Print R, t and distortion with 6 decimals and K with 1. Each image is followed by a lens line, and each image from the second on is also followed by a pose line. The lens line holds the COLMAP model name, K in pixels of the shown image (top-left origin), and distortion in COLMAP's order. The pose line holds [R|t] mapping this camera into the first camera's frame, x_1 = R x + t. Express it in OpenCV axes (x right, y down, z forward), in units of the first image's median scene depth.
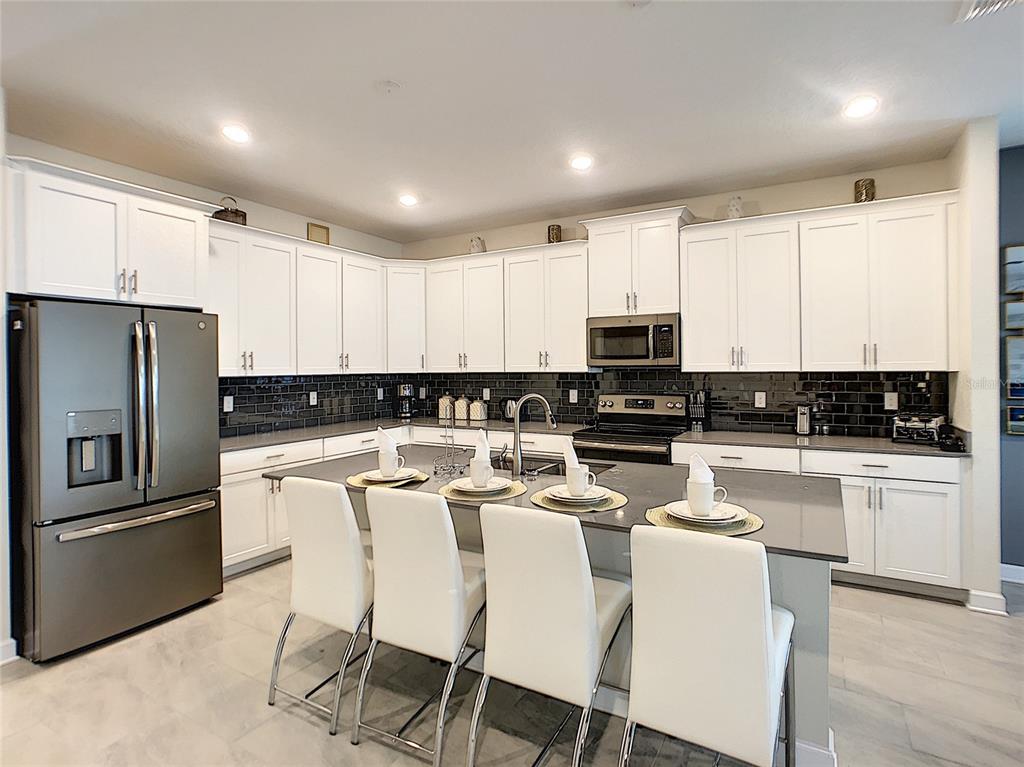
lens RADIAL K [[536.2, 0, 515.3], [0, 536.2, 367.0], [0, 0, 1]] dist [-0.029905, 0.001278]
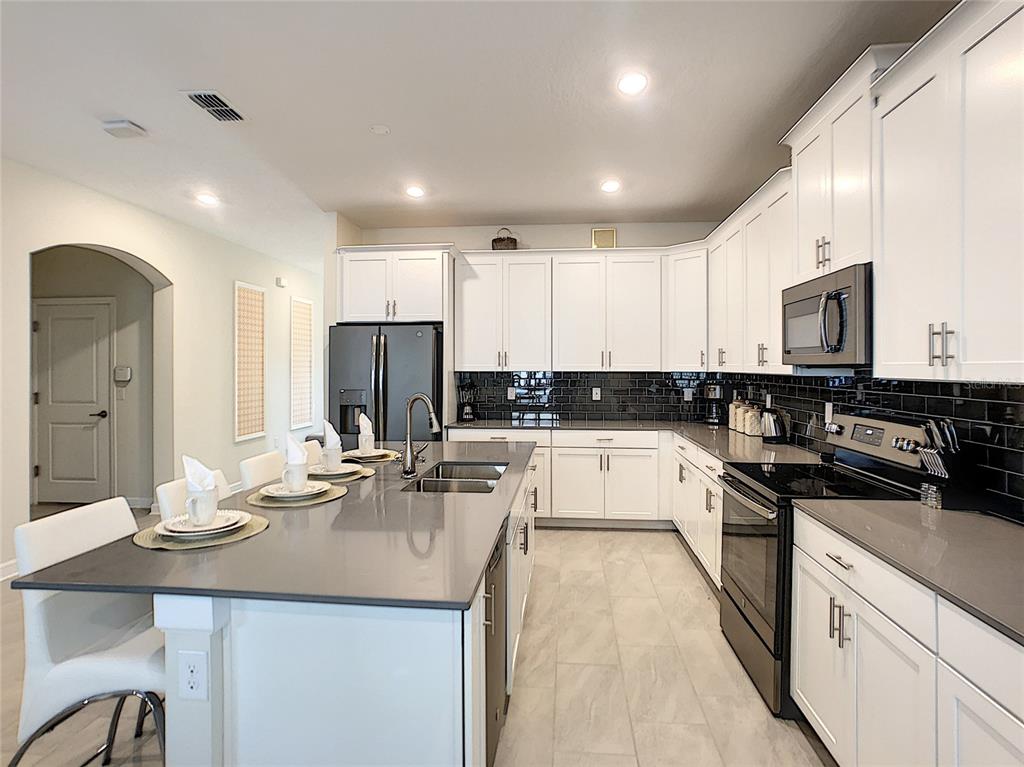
lens RADIAL K [[554.5, 0, 514.7], [0, 554.5, 364.7], [0, 0, 1]] dist [-0.003570, 0.000576]
pose [[0.409762, 0.005778, -0.912174, 0.603362], [-0.002251, 0.999983, 0.005323, -0.004727], [0.912190, -0.000128, 0.409768, 0.442070]]
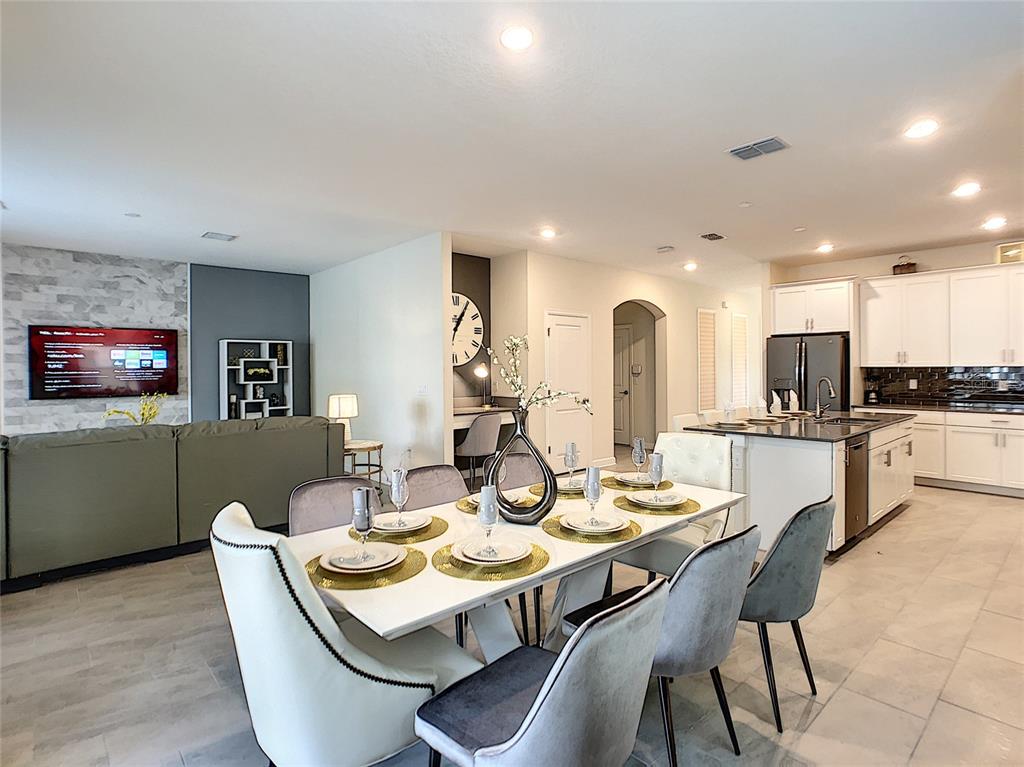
lens RADIAL K [[536.2, 0, 515.3], [0, 536.2, 367.0], [0, 0, 1]] dist [-0.029905, 0.001278]
pose [[-0.306804, 0.010526, -0.951715, 1.241540], [0.008219, 0.999931, 0.008410, -0.004571], [0.951737, -0.005242, -0.306869, 0.326273]]
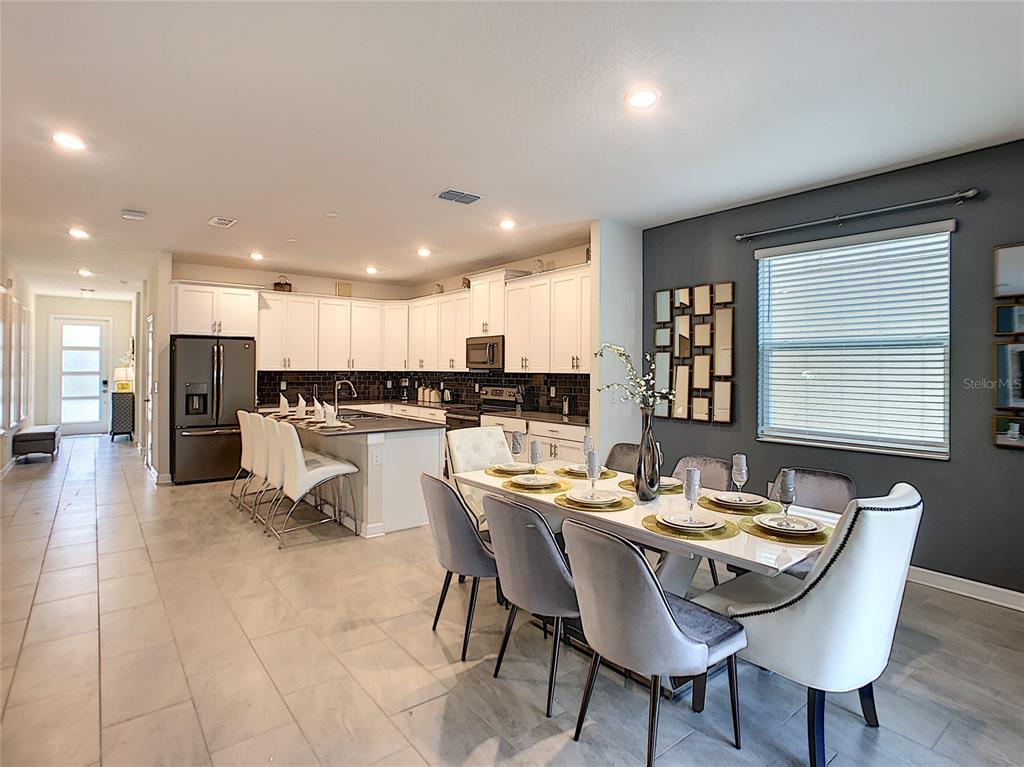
lens RADIAL K [[554.5, 0, 514.7], [0, 554.5, 364.7], [0, 0, 1]] dist [-0.003570, 0.000576]
pose [[0.925306, 0.012122, -0.379028, 0.891277], [-0.014698, 0.999884, -0.003905, -0.007541], [0.378936, 0.009184, 0.925377, -0.469017]]
